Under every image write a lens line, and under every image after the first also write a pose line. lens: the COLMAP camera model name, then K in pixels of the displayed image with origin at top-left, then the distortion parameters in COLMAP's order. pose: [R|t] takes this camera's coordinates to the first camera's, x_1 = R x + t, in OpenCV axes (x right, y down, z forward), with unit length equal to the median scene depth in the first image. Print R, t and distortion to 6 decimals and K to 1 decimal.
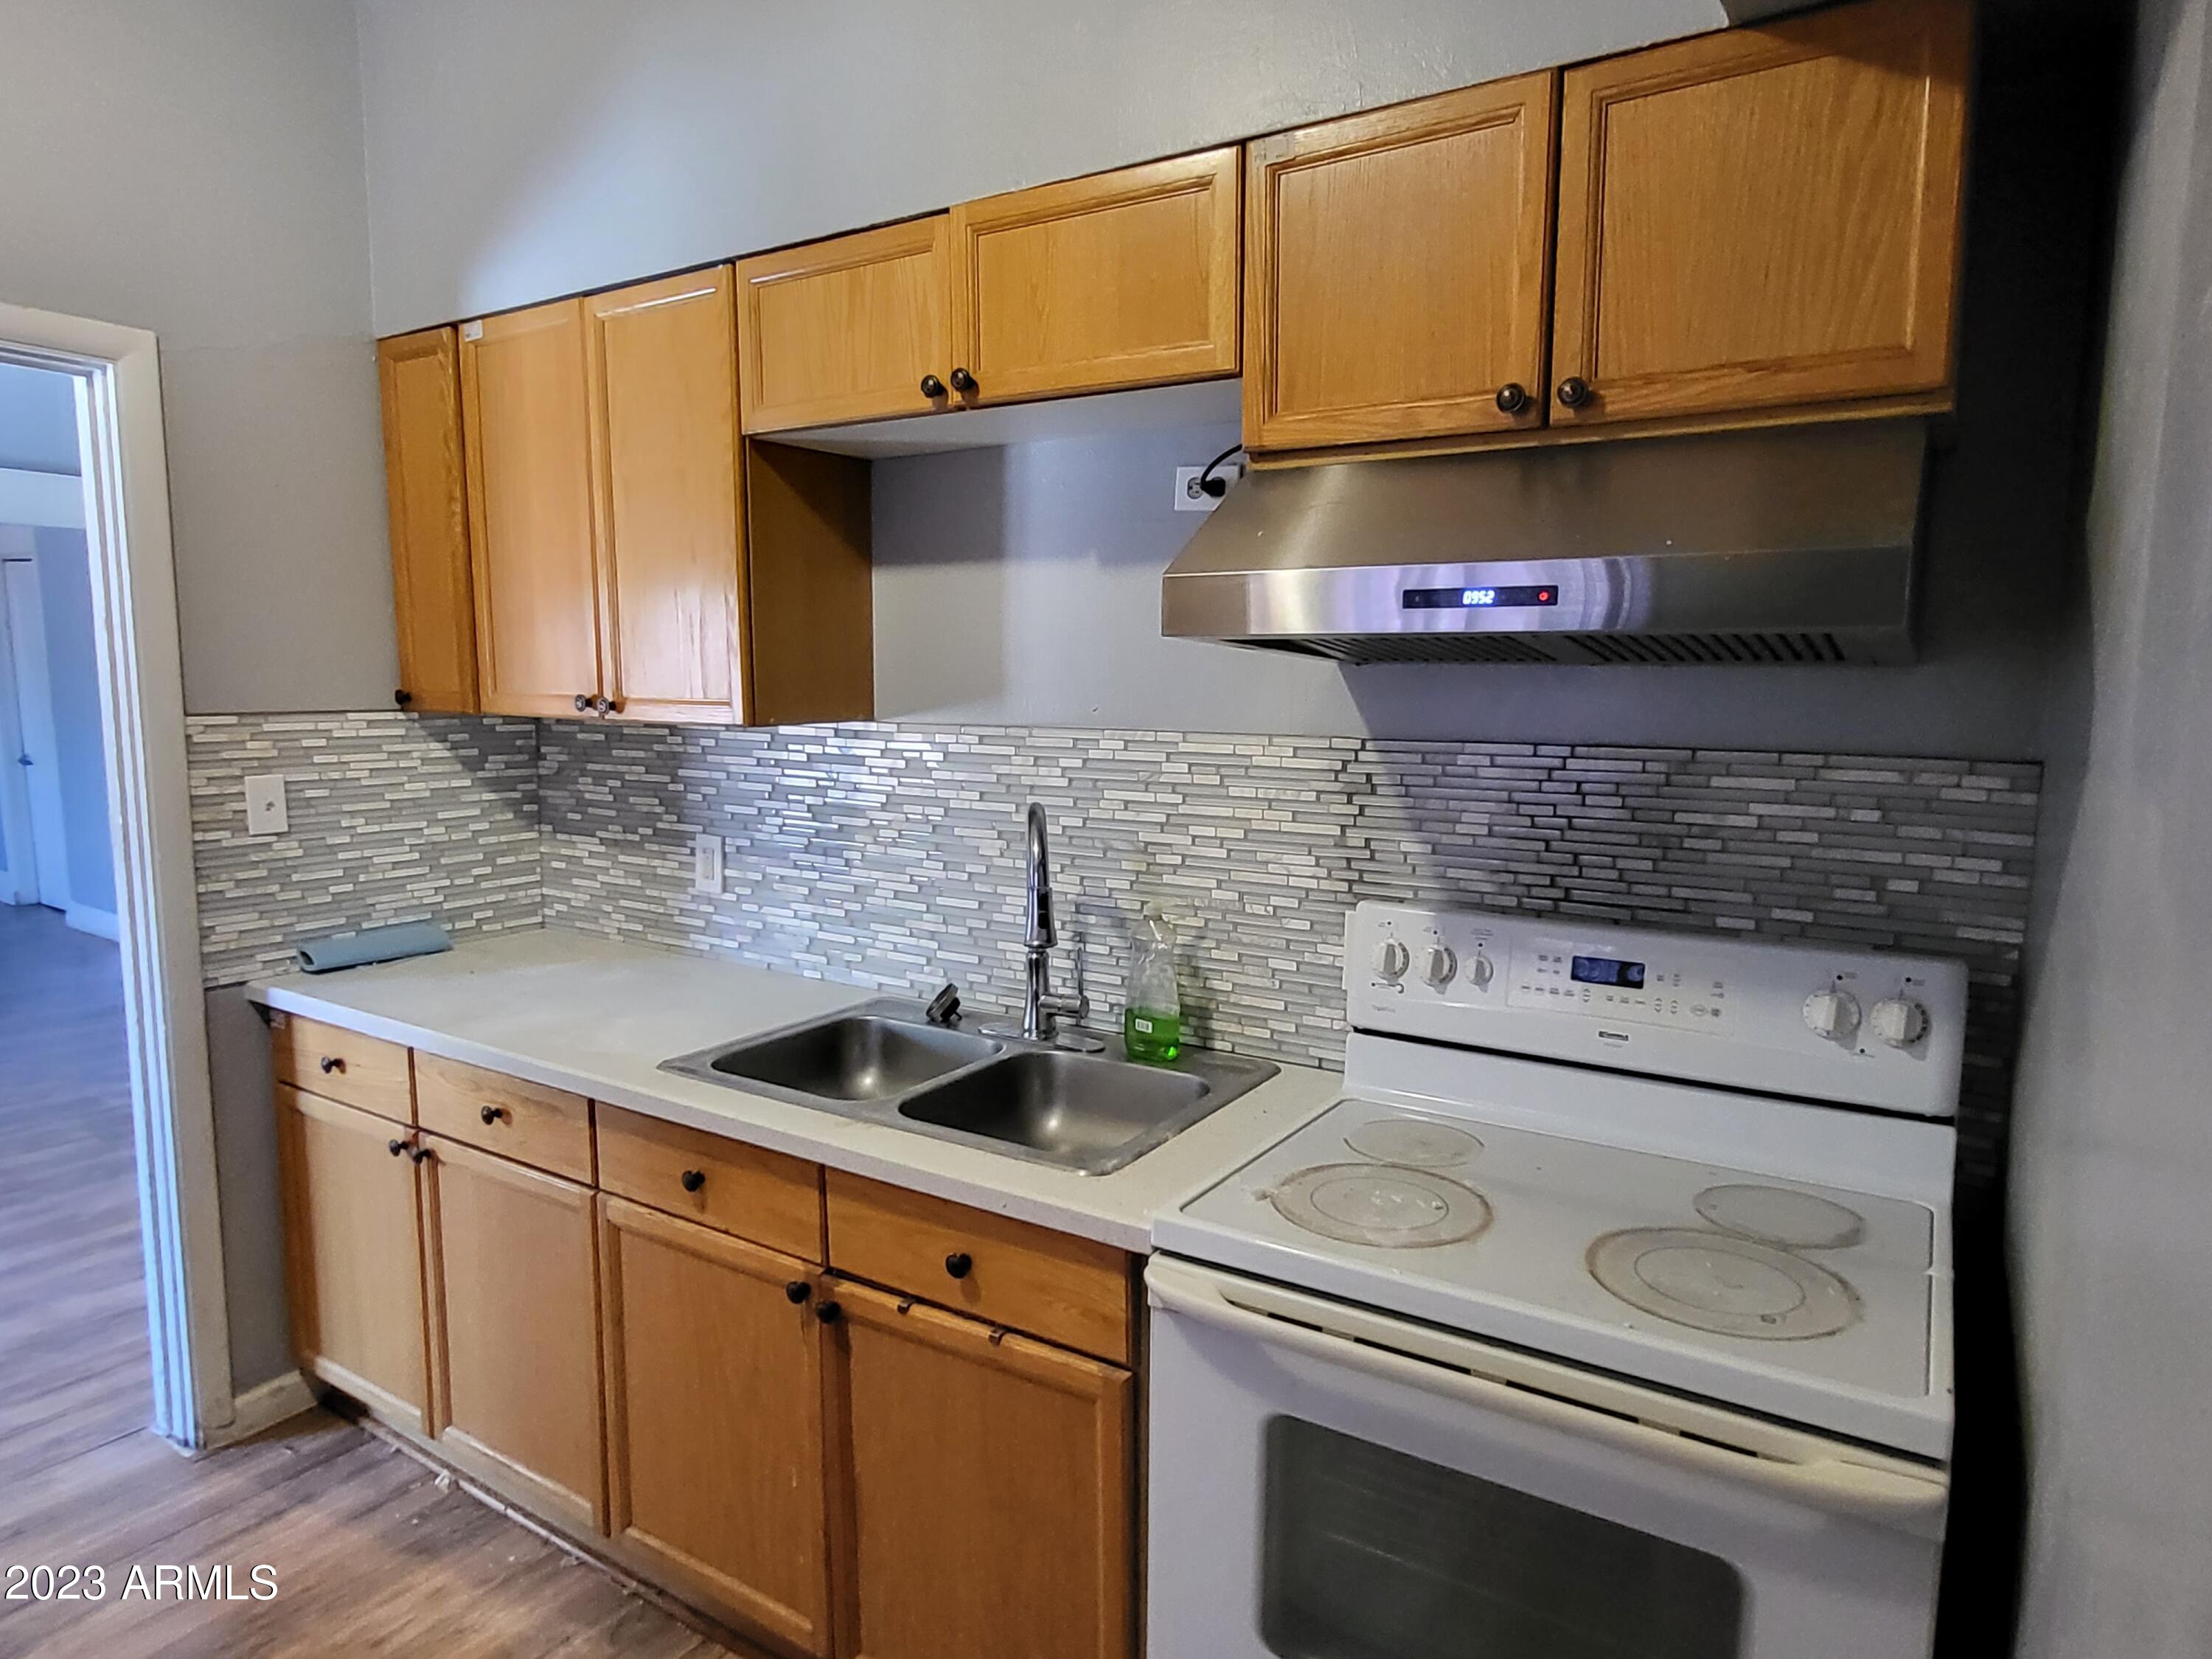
lens RADIAL K [[1325.9, 0, 1092.0], [0, 1325.9, 834.2], [0, 0, 1]] dist [0.000334, -0.001670]
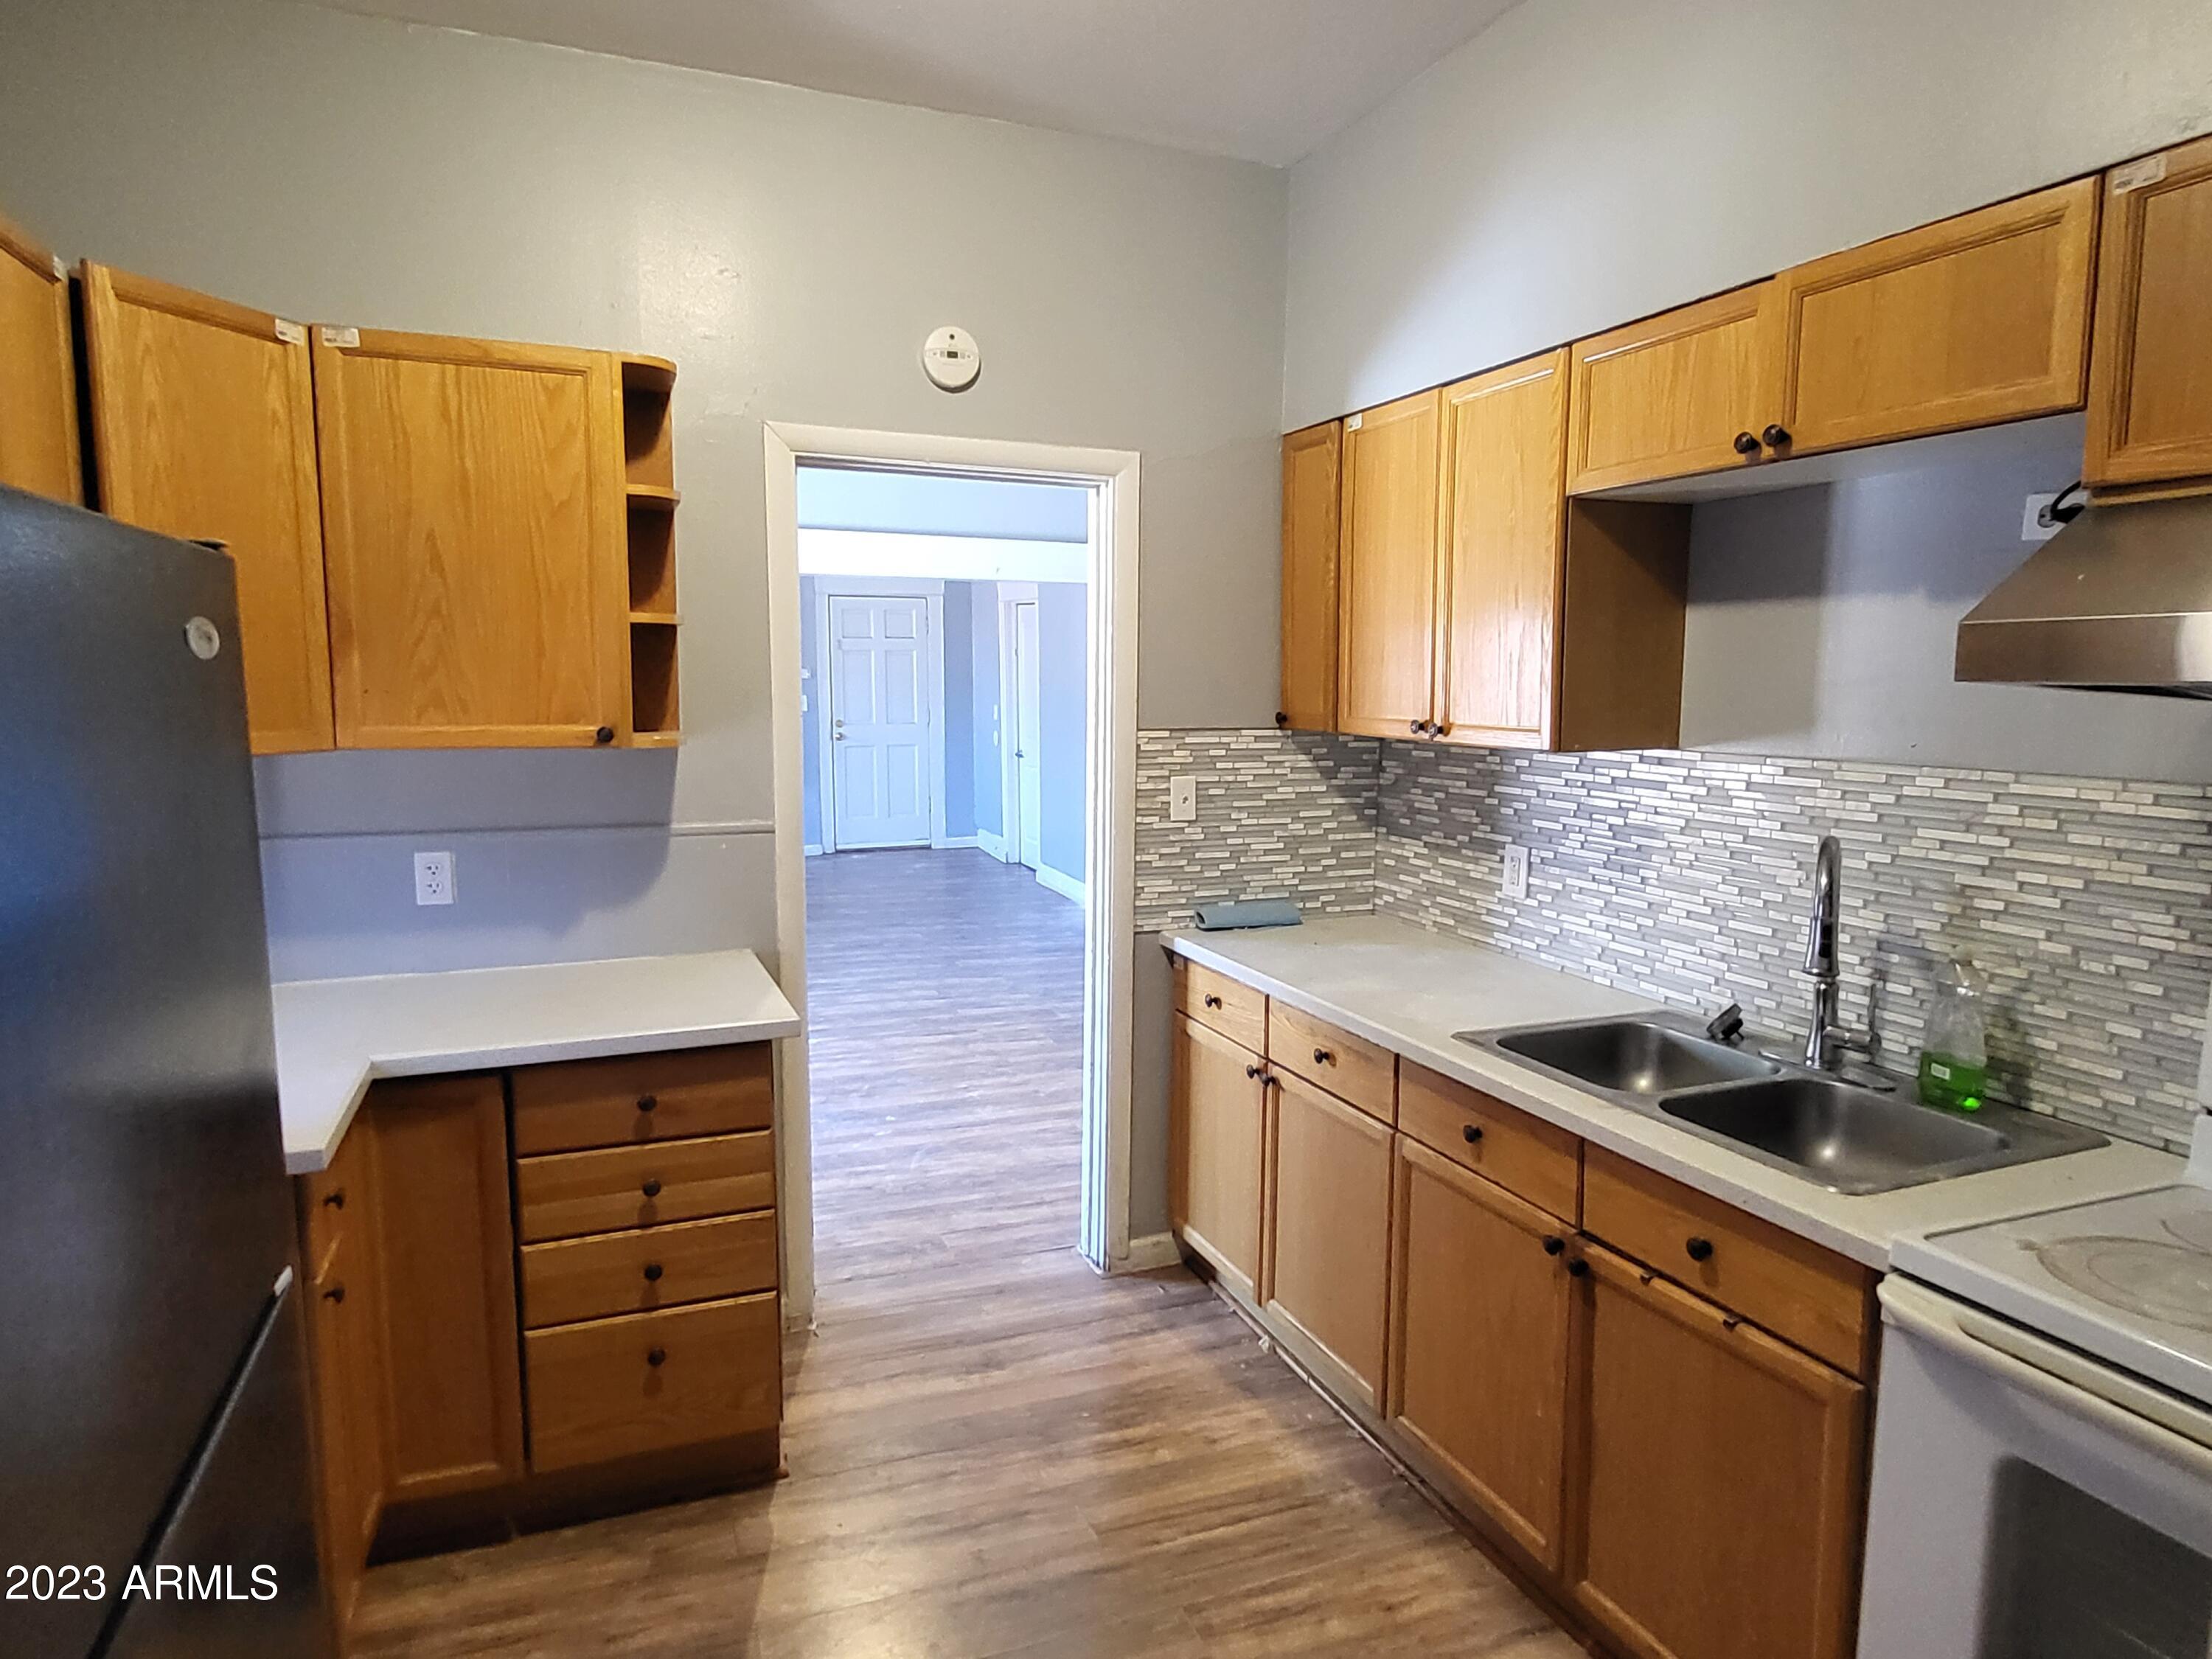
lens RADIAL K [[1325.9, 0, 1095.2], [0, 1325.9, 831.2], [0, 0, 1]] dist [0.000334, -0.001670]
pose [[0.817673, 0.064896, -0.572013, 0.073530], [-0.071231, 0.997395, 0.011334, 0.001446], [0.571259, 0.031477, 0.820166, -0.152662]]
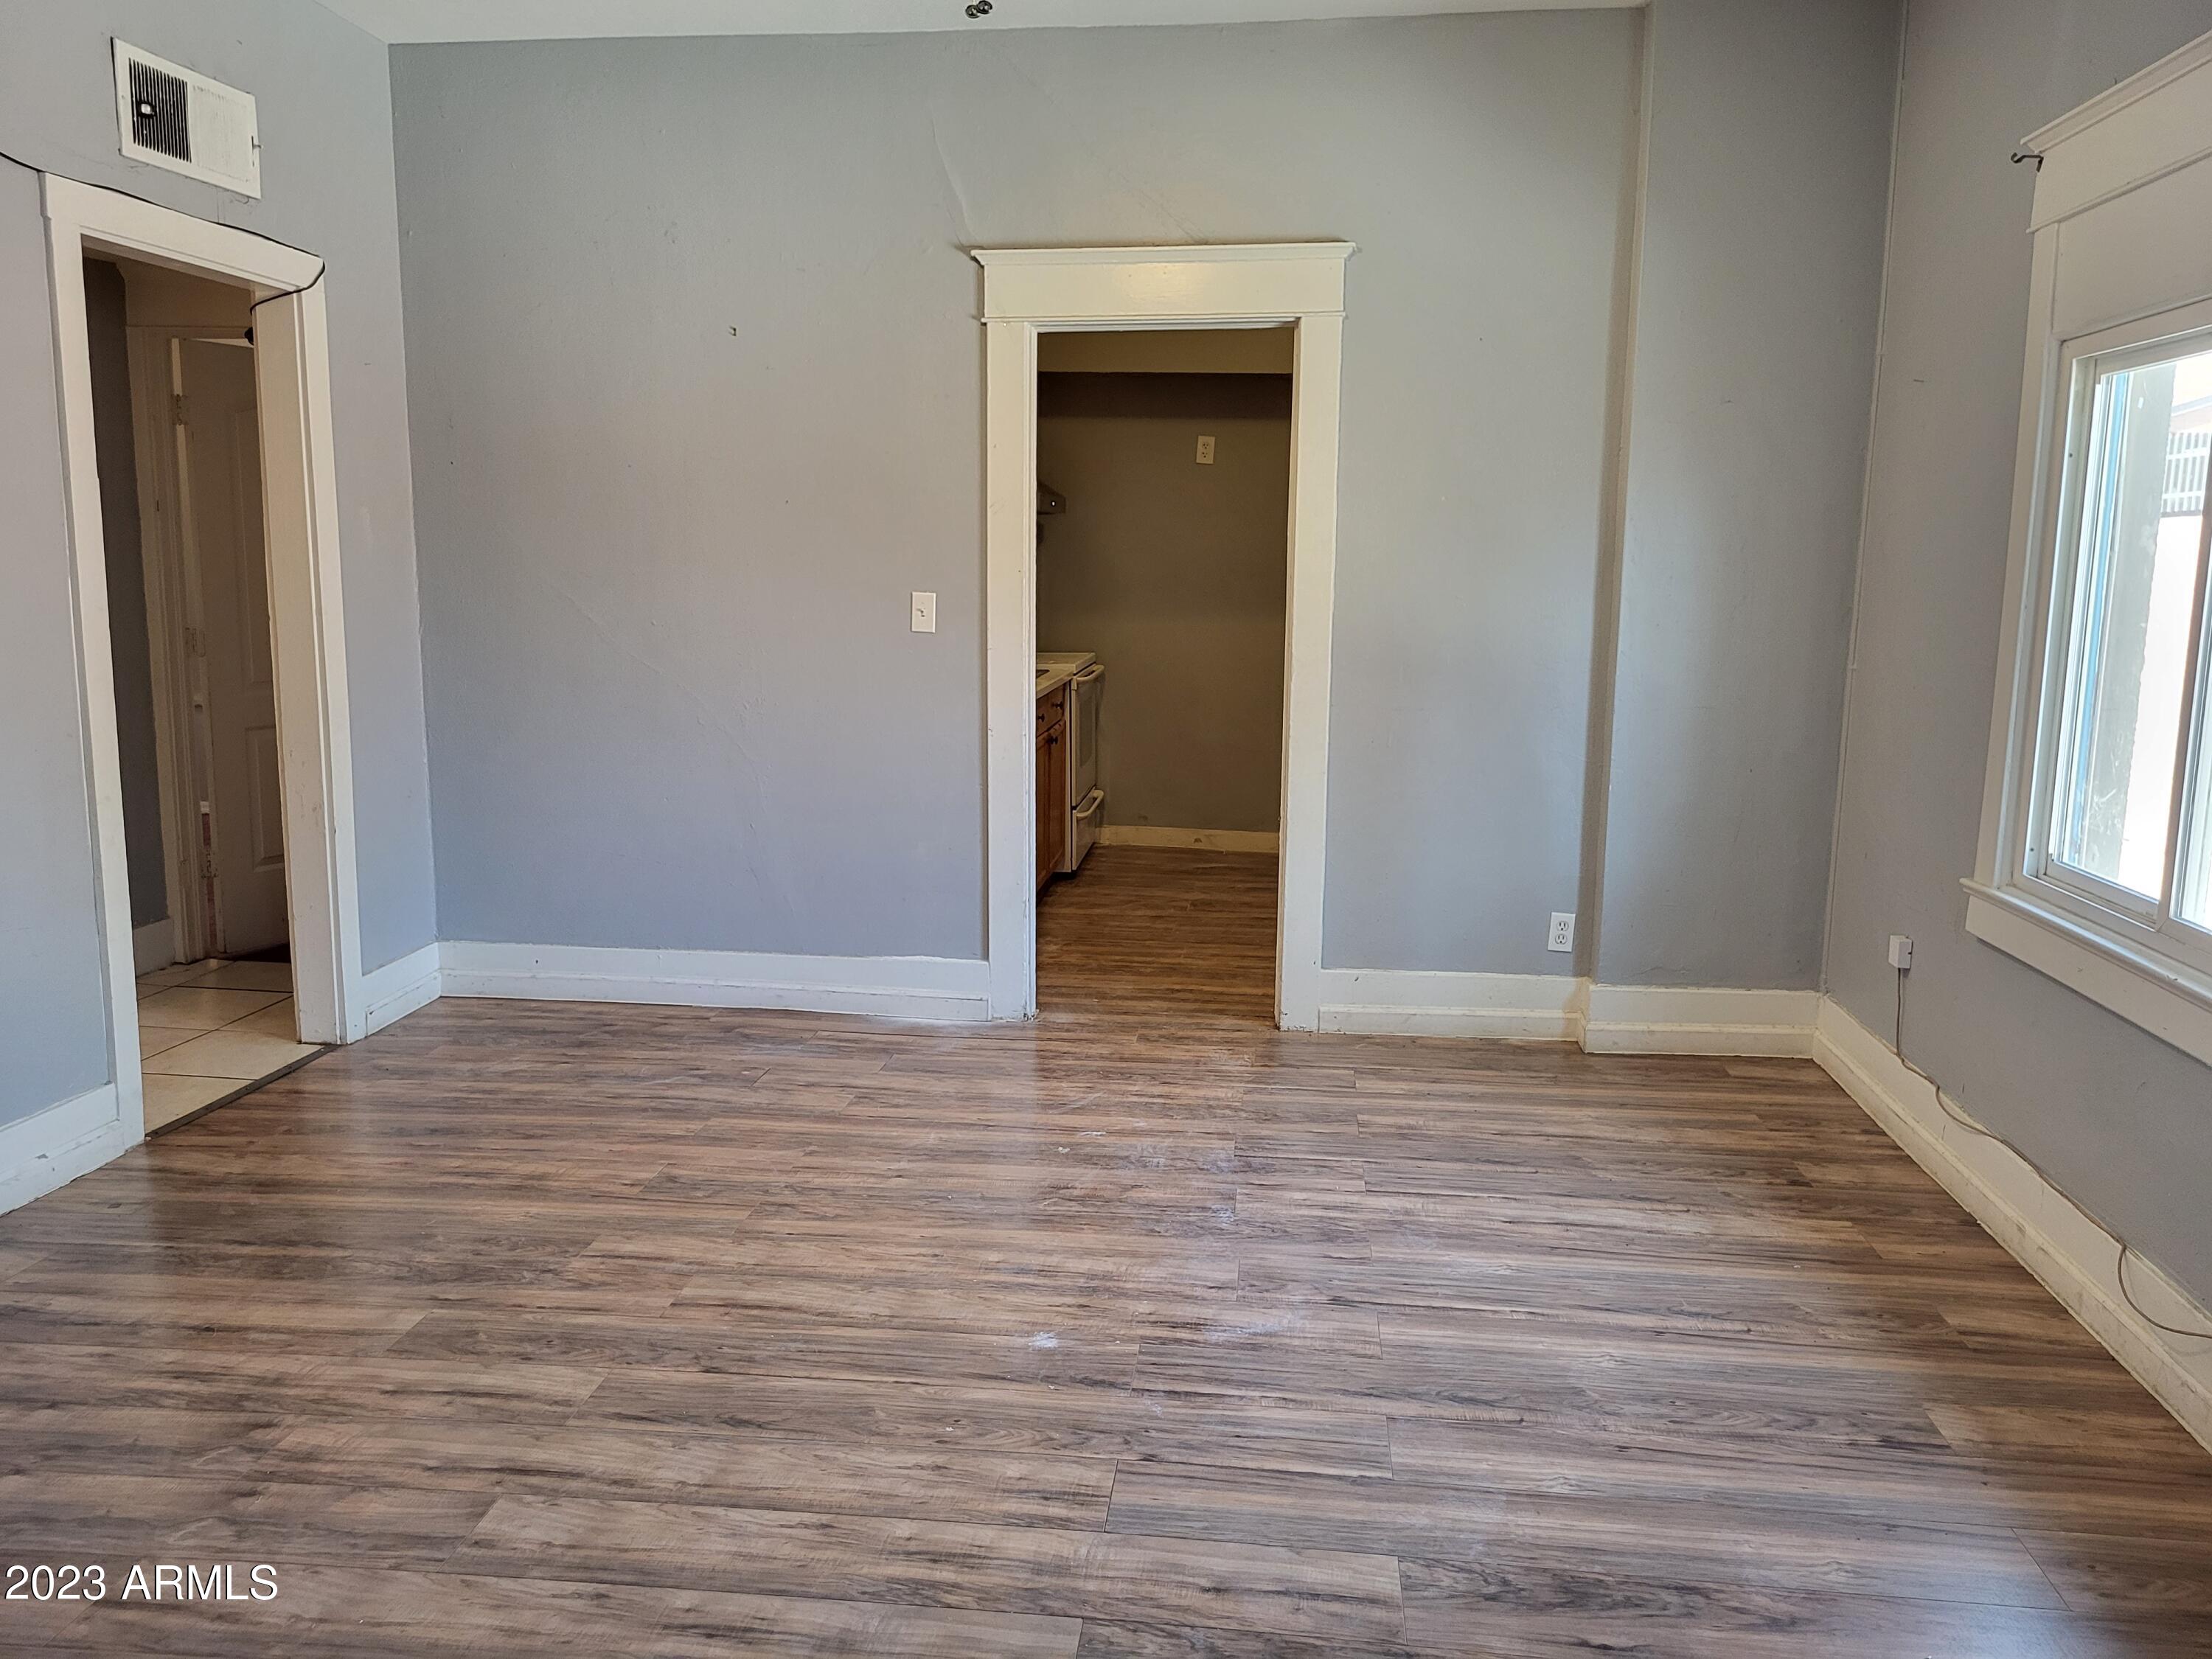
lens RADIAL K [[1718.2, 0, 1104.0], [0, 1718.2, 824.8], [0, 0, 1]] dist [-0.001170, 0.001396]
pose [[-0.453169, -0.152459, 0.878291, -2.804918], [0.096702, 0.971044, 0.218455, -0.217850], [-0.886164, 0.183929, -0.425303, 1.977124]]
